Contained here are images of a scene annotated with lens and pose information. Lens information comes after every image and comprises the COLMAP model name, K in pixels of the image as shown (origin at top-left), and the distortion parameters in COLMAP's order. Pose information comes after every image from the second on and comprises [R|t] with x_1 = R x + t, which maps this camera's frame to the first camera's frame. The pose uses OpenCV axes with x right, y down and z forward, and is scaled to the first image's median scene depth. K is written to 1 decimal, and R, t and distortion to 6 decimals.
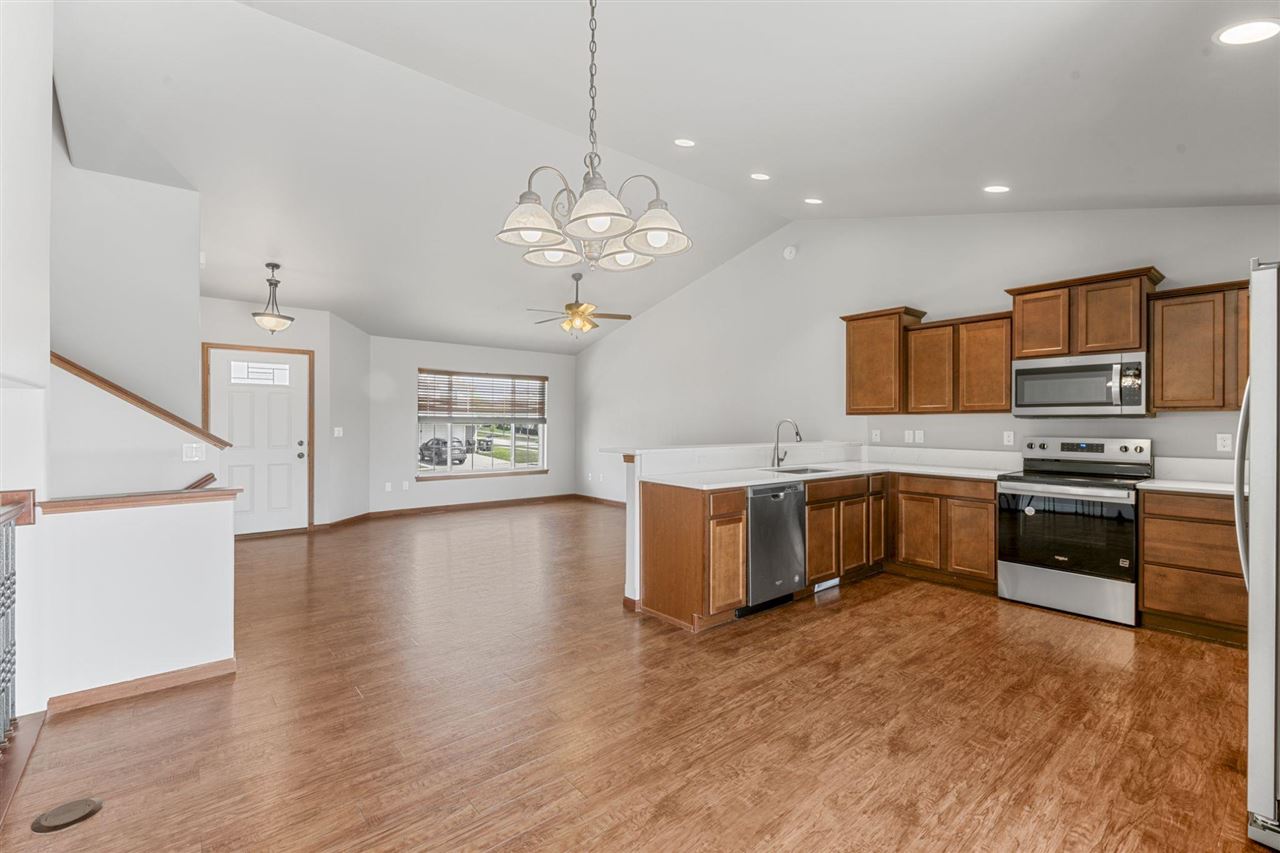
lens RADIAL K [[561.4, 0, 626.1], [0, 561.4, 423.2], [0, 0, 1]] dist [0.015235, -0.007979]
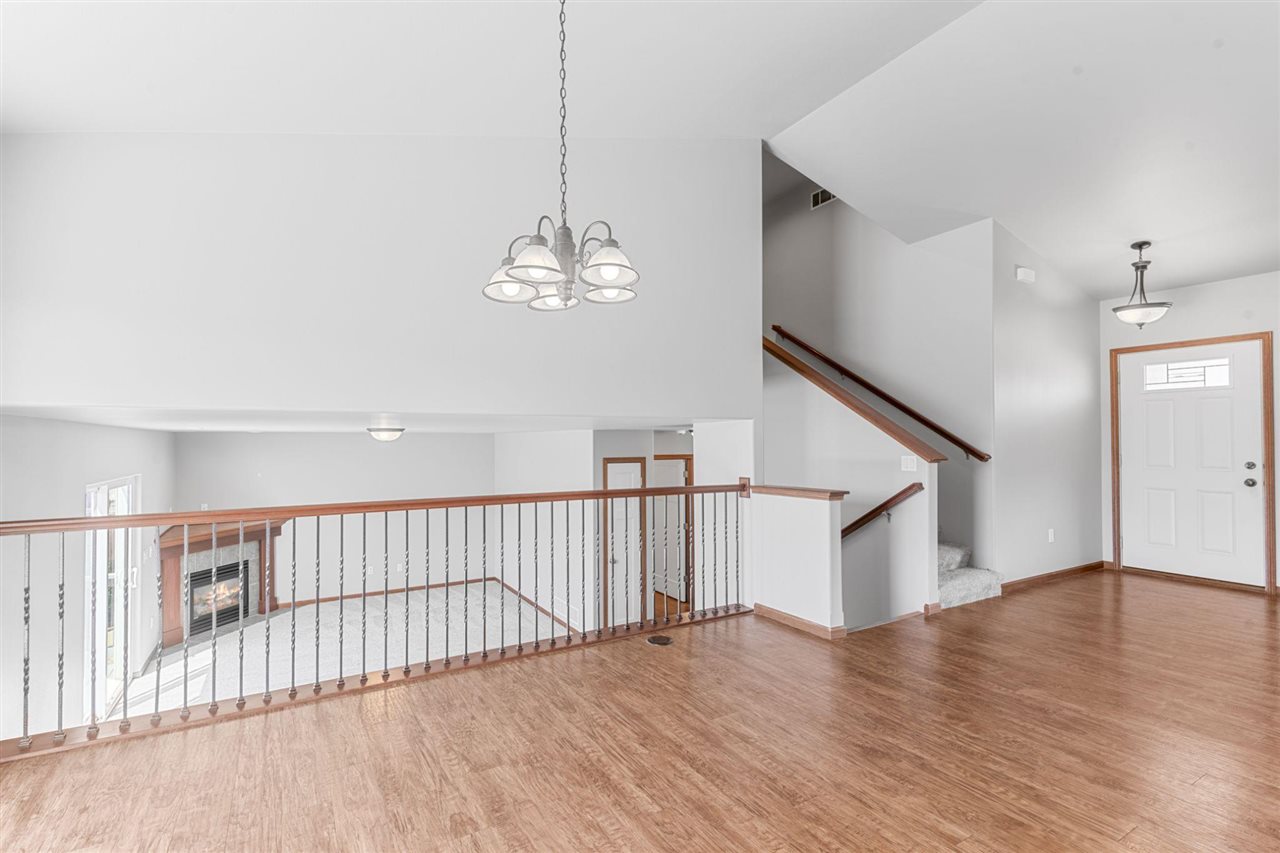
lens RADIAL K [[561.4, 0, 600.9], [0, 561.4, 436.1], [0, 0, 1]] dist [0.015235, -0.007979]
pose [[-0.178930, -0.016440, -0.983724, 0.402618], [0.007141, 0.999812, -0.018008, 0.009285], [0.983836, -0.010247, -0.178779, 0.480842]]
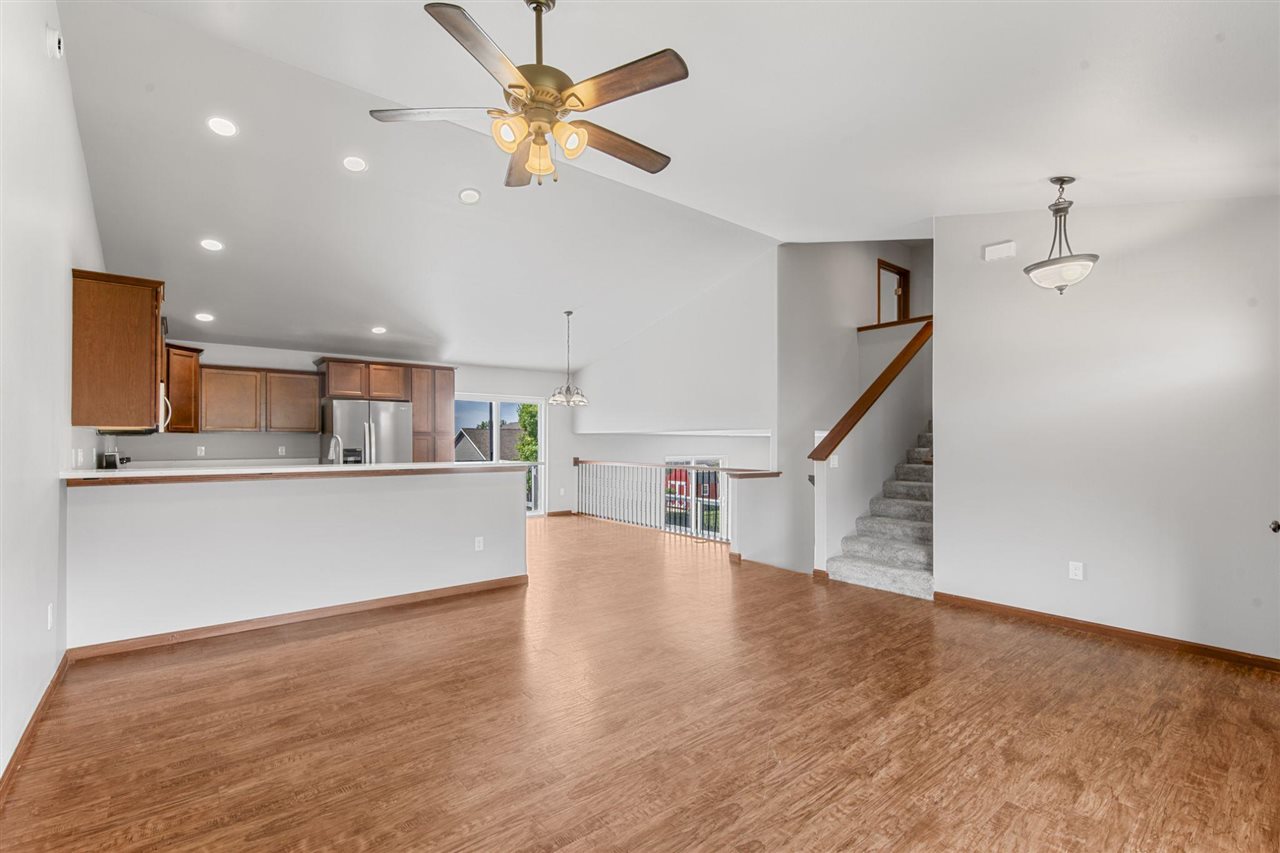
lens RADIAL K [[561.4, 0, 623.8], [0, 561.4, 435.5], [0, 0, 1]] dist [0.015235, -0.007979]
pose [[-0.999729, -0.002252, 0.023152, -0.225656], [-0.002538, 0.999921, -0.012335, 0.003807], [-0.023123, -0.012390, -0.999656, 2.058127]]
